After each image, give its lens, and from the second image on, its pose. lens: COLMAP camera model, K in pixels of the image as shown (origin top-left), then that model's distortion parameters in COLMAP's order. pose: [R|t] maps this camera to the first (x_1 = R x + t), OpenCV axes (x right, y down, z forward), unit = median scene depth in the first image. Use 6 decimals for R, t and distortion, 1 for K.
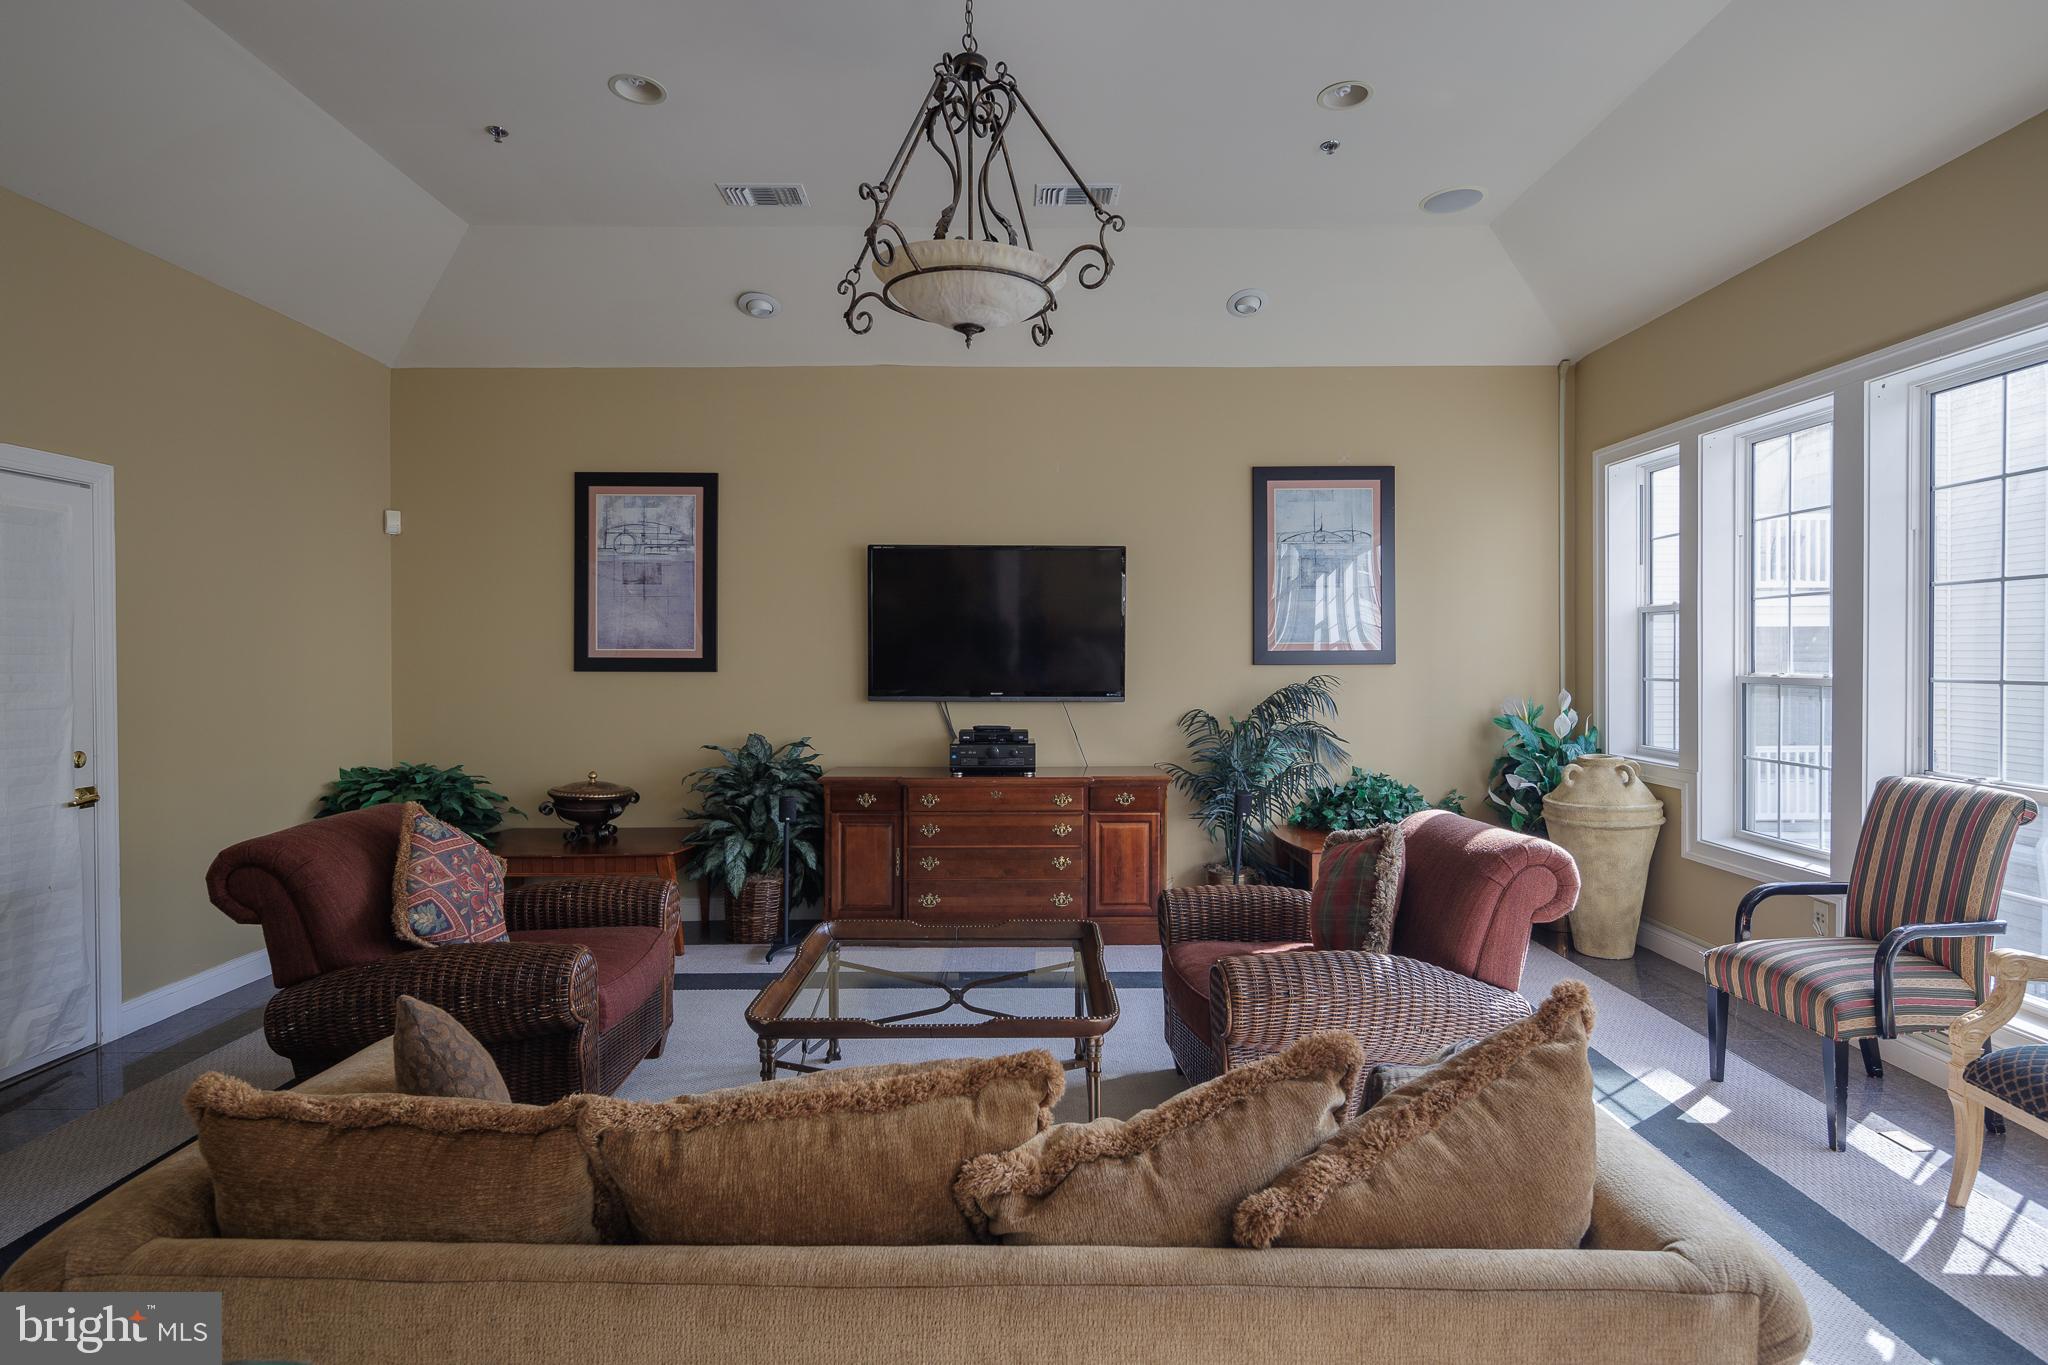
lens RADIAL K [[1008.2, 0, 1015.4], [0, 1008.2, 670.3], [0, 0, 1]] dist [0.011164, 0.000056]
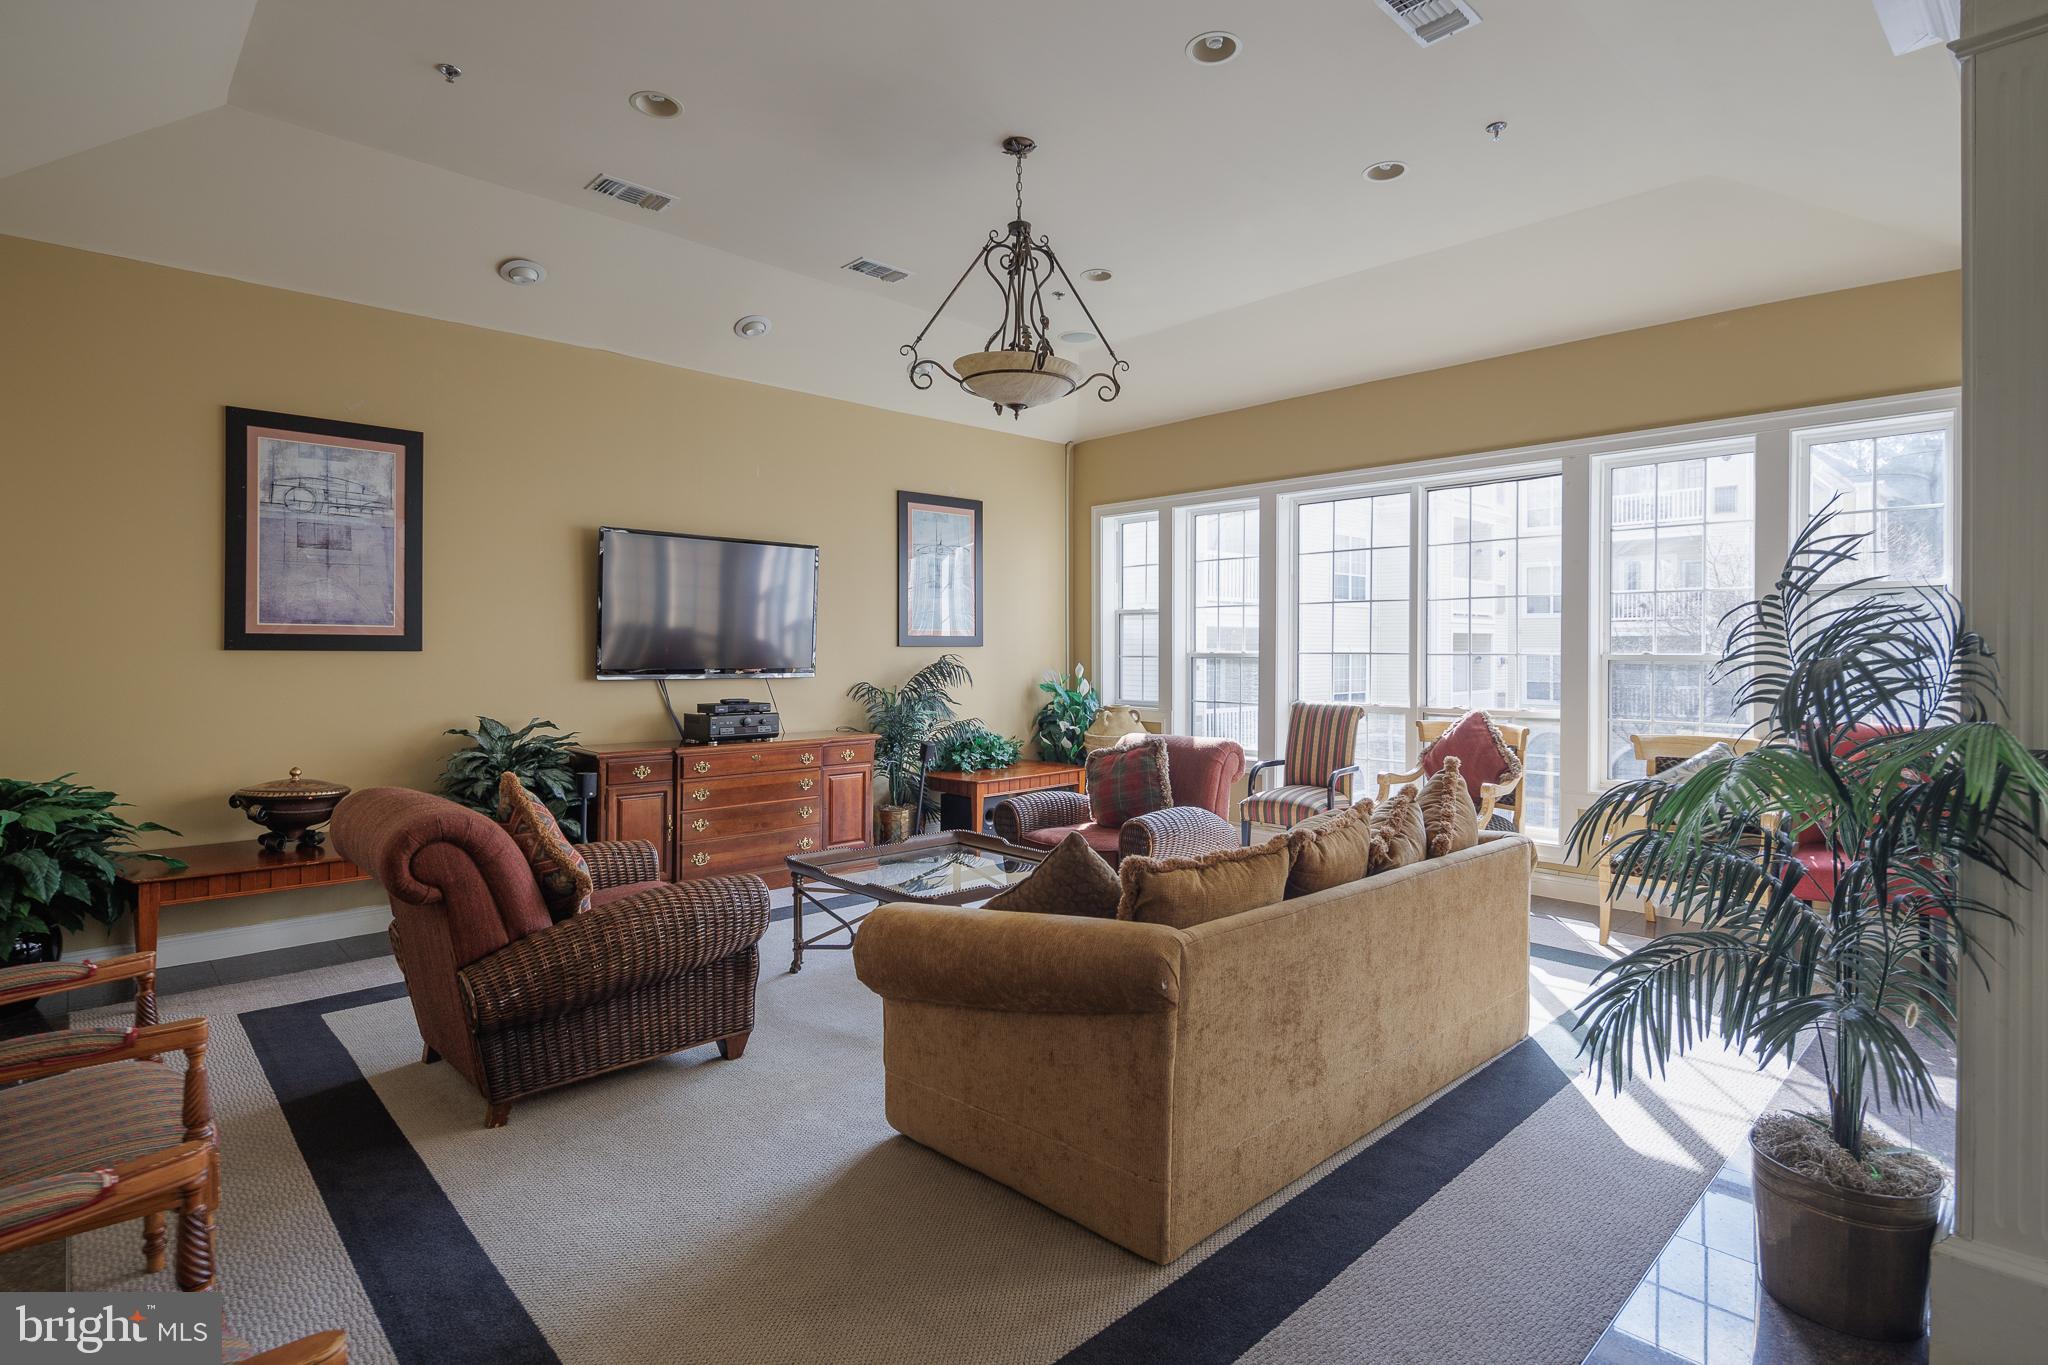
lens RADIAL K [[1008.2, 0, 1015.4], [0, 1008.2, 670.3], [0, 0, 1]] dist [0.011164, 0.000056]
pose [[0.737662, -0.011096, 0.675078, -0.521139], [0.006167, 0.999934, 0.009697, 0.013527], [-0.675142, -0.002990, 0.737682, -0.035891]]
